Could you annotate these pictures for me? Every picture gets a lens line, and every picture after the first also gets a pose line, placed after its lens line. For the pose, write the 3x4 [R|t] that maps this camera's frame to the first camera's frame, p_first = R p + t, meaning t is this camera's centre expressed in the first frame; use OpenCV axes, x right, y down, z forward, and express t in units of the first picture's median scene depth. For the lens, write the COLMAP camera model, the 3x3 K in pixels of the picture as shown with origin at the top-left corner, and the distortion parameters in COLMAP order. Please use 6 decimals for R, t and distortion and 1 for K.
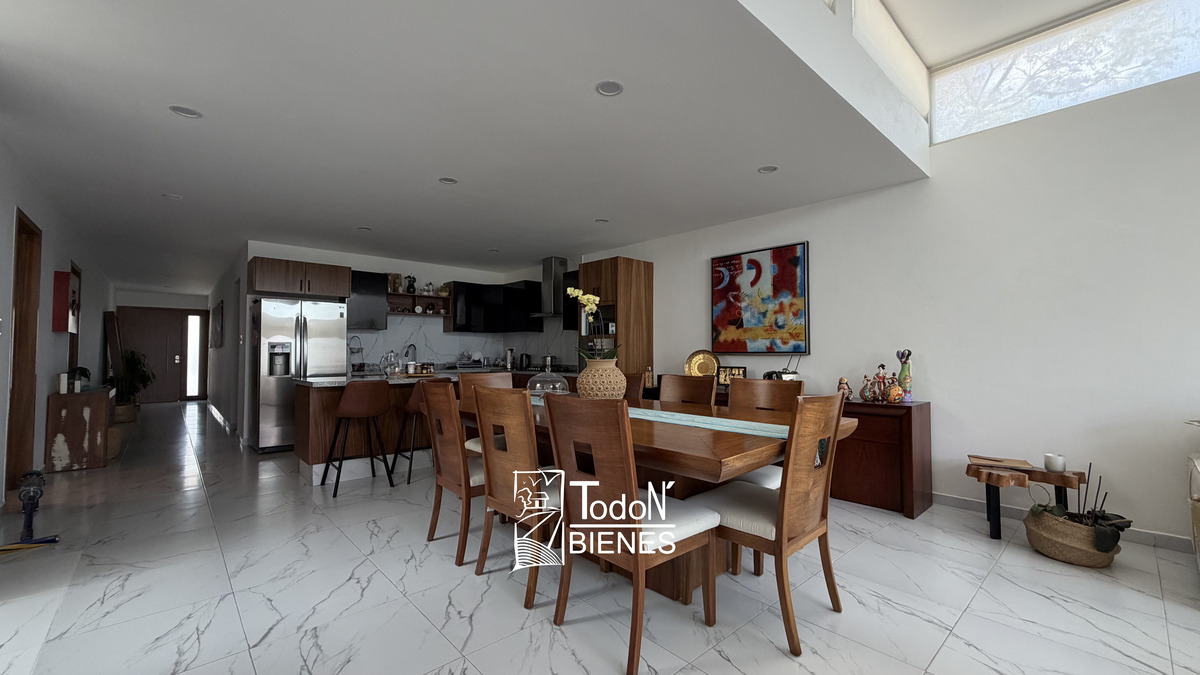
lens RADIAL K [[478.2, 0, 598.6], [0, 478.2, 338.3], [0, 0, 1]] dist [0.000179, 0.000224]
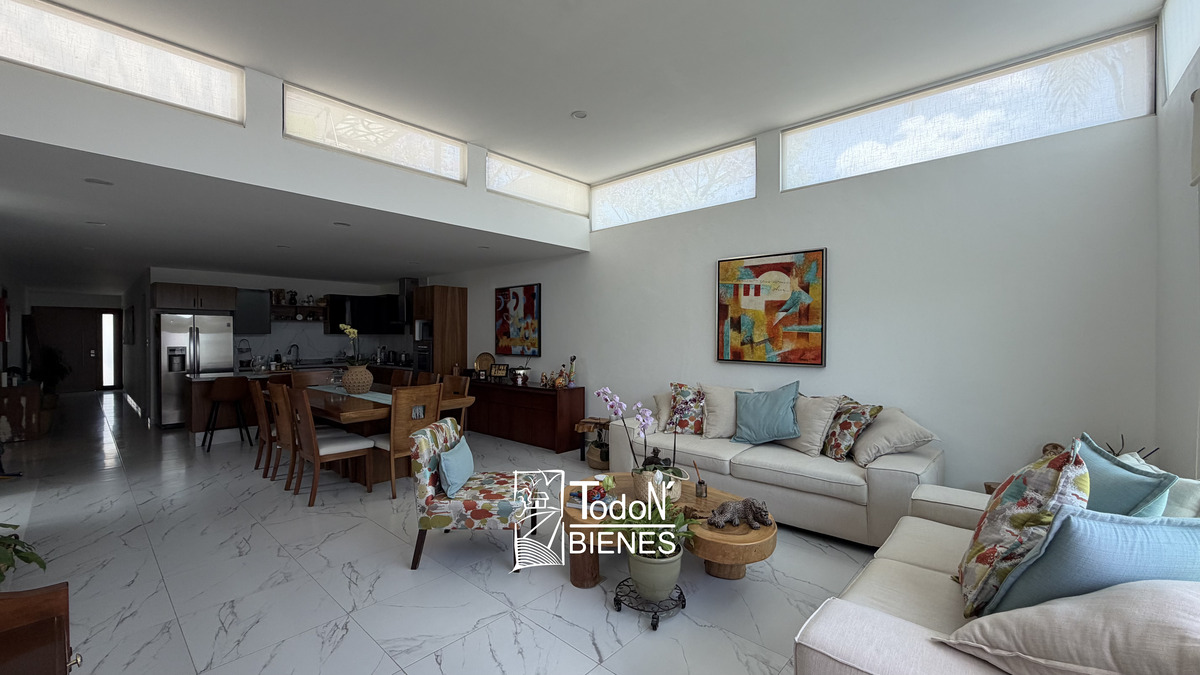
lens RADIAL K [[478.2, 0, 598.6], [0, 478.2, 338.3], [0, 0, 1]] dist [0.000179, 0.000224]
pose [[0.995649, -0.001229, 0.093178, 0.359643], [-0.001884, 0.999443, 0.033310, -0.057968], [-0.093167, -0.033341, 0.995092, -0.414538]]
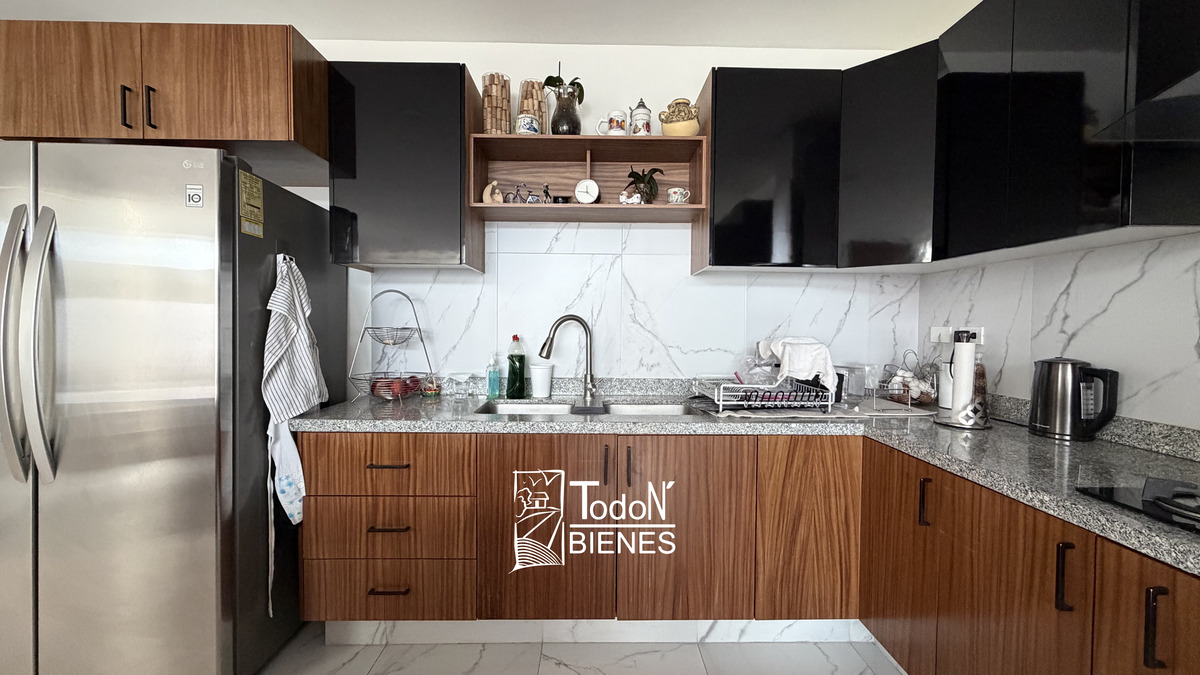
lens RADIAL K [[478.2, 0, 598.6], [0, 478.2, 338.3], [0, 0, 1]] dist [0.000179, 0.000224]
pose [[0.749881, 0.024301, -0.661126, -0.220719], [0.013572, 0.998550, 0.052098, 0.014089], [0.661433, -0.048040, 0.748464, 0.953763]]
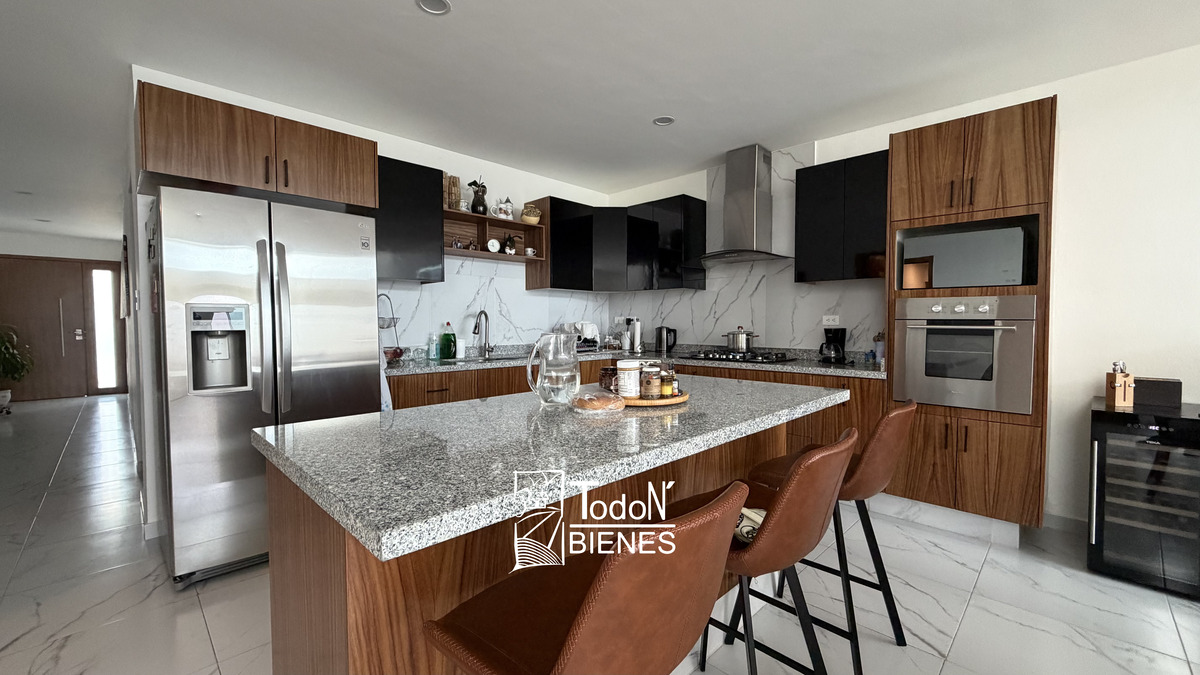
lens RADIAL K [[478.2, 0, 598.6], [0, 478.2, 338.3], [0, 0, 1]] dist [0.000179, 0.000224]
pose [[0.998648, -0.004031, 0.051833, -0.346839], [0.000583, 0.997796, 0.066348, 0.009553], [-0.051987, -0.066228, 0.996449, 0.546682]]
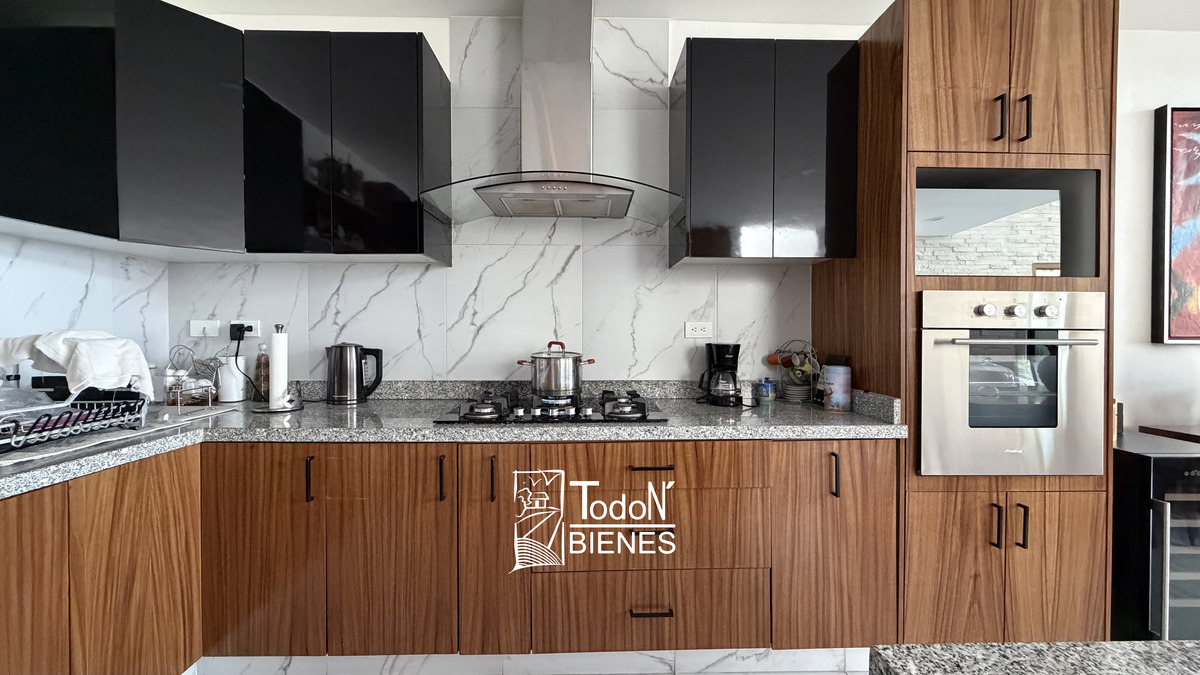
lens RADIAL K [[478.2, 0, 598.6], [0, 478.2, 338.3], [0, 0, 1]] dist [0.000179, 0.000224]
pose [[0.654753, -0.012673, 0.755737, -0.341661], [-0.022189, 0.999106, 0.035978, 0.021949], [-0.755517, -0.040326, 0.653887, 0.954372]]
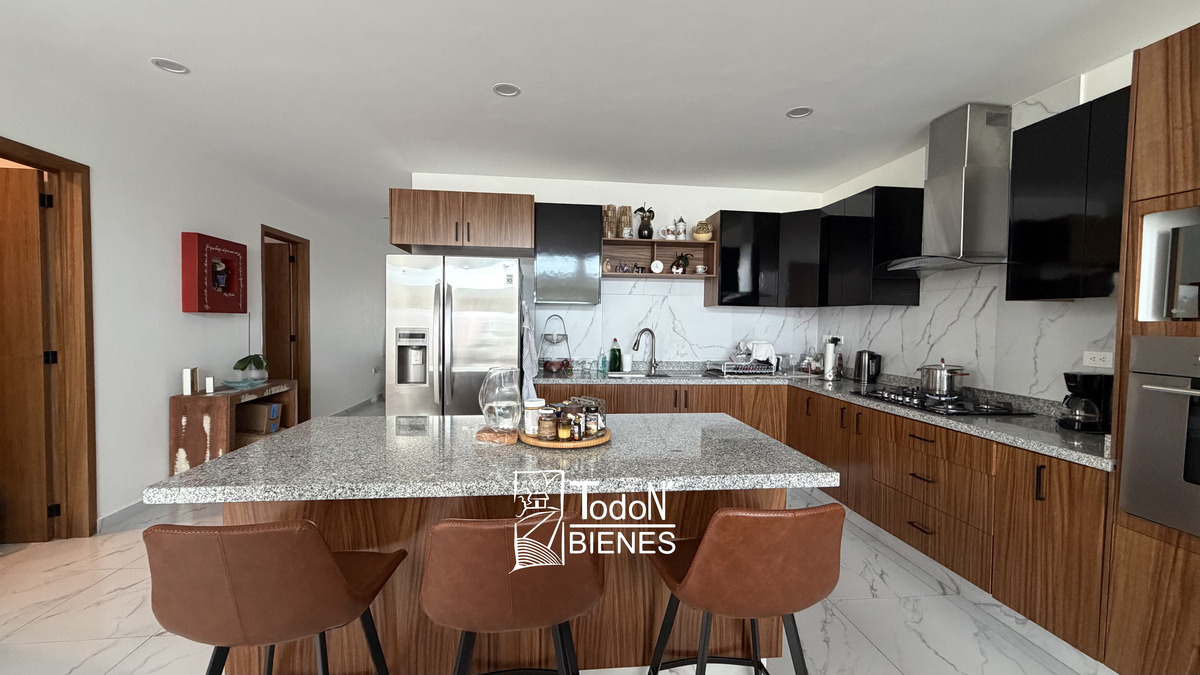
lens RADIAL K [[478.2, 0, 598.6], [0, 478.2, 338.3], [0, 0, 1]] dist [0.000179, 0.000224]
pose [[0.811313, 0.033597, -0.583646, -0.123045], [0.003613, 0.998040, 0.062474, -0.014059], [0.584601, -0.052795, 0.809602, 0.605287]]
